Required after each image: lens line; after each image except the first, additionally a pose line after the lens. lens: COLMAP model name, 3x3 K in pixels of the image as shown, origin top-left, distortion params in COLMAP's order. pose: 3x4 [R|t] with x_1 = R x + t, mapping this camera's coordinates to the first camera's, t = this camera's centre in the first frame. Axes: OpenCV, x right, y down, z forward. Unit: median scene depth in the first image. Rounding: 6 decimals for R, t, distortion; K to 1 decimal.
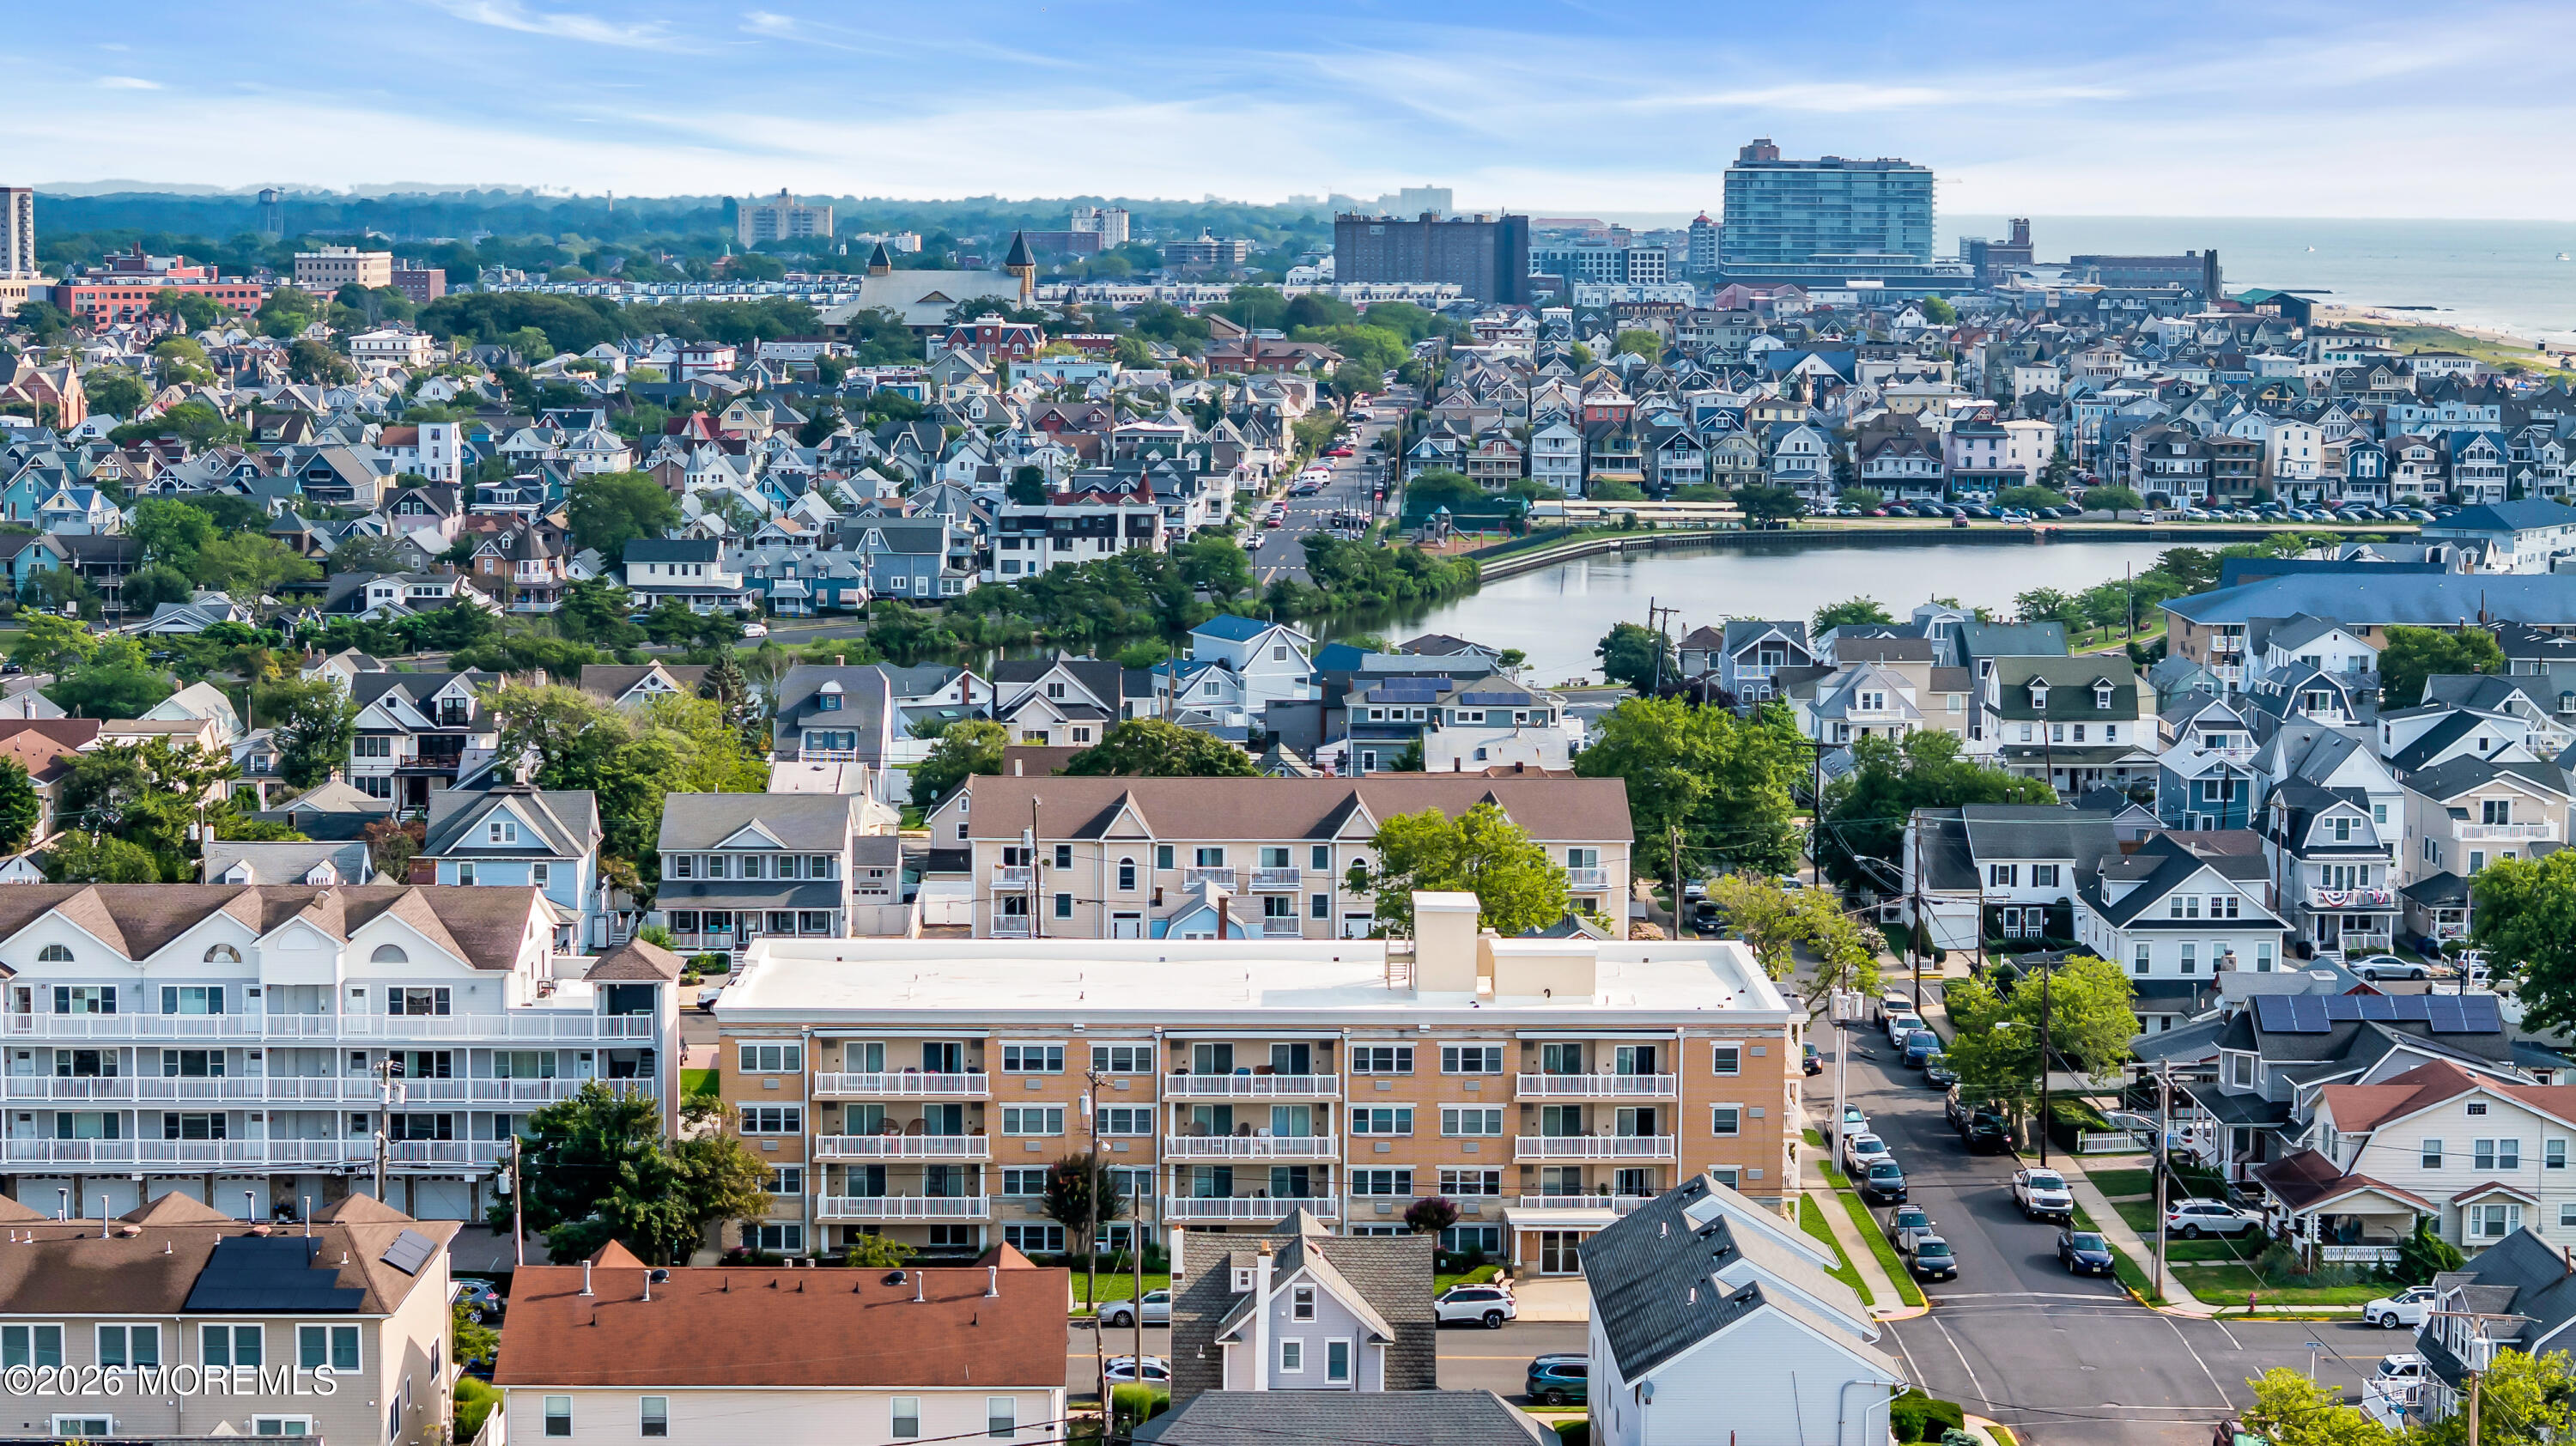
lens RADIAL K [[5184.0, 0, 1261.3], [0, 5184.0, 735.8], [0, 0, 1]] dist [-0.081025, 0.000000]
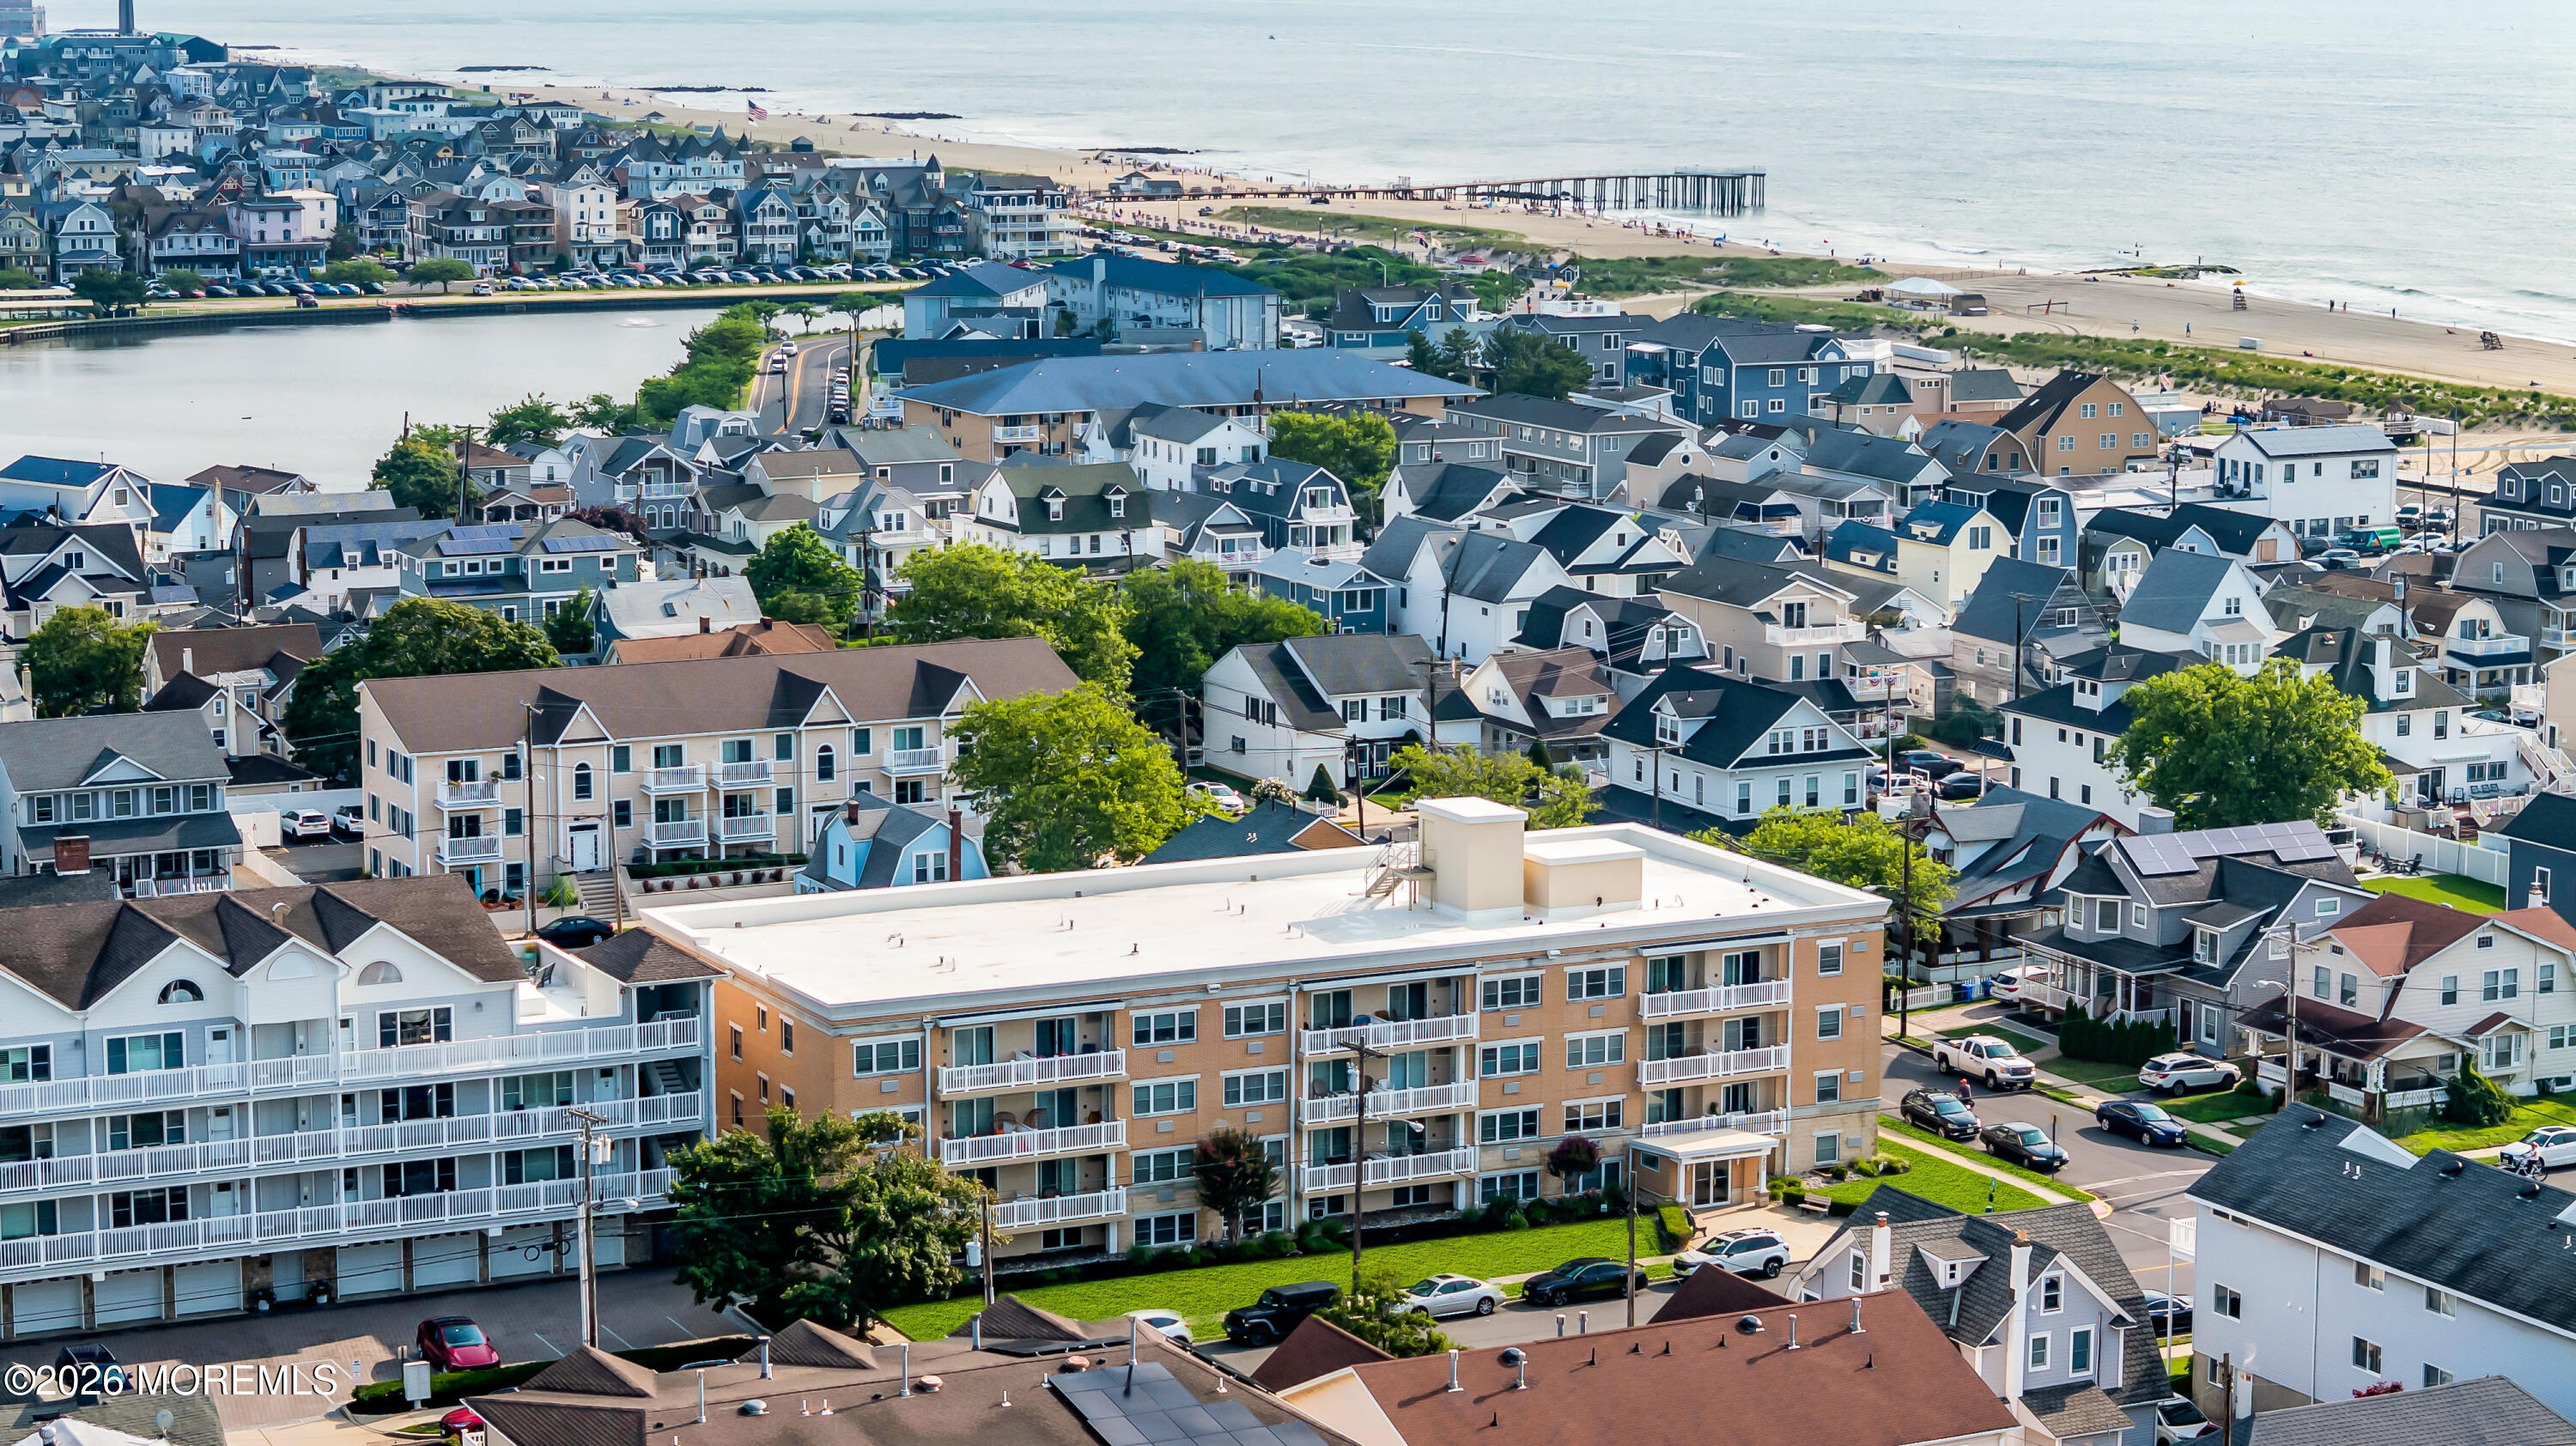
lens RADIAL K [[5184.0, 0, 1287.9], [0, 5184.0, 711.2], [0, 0, 1]] dist [-0.081025, 0.000000]
pose [[0.892725, -0.068140, 0.445420, -0.311215], [0.046774, 0.997173, 0.058801, -0.031649], [-0.448167, -0.031659, 0.893389, 0.156136]]
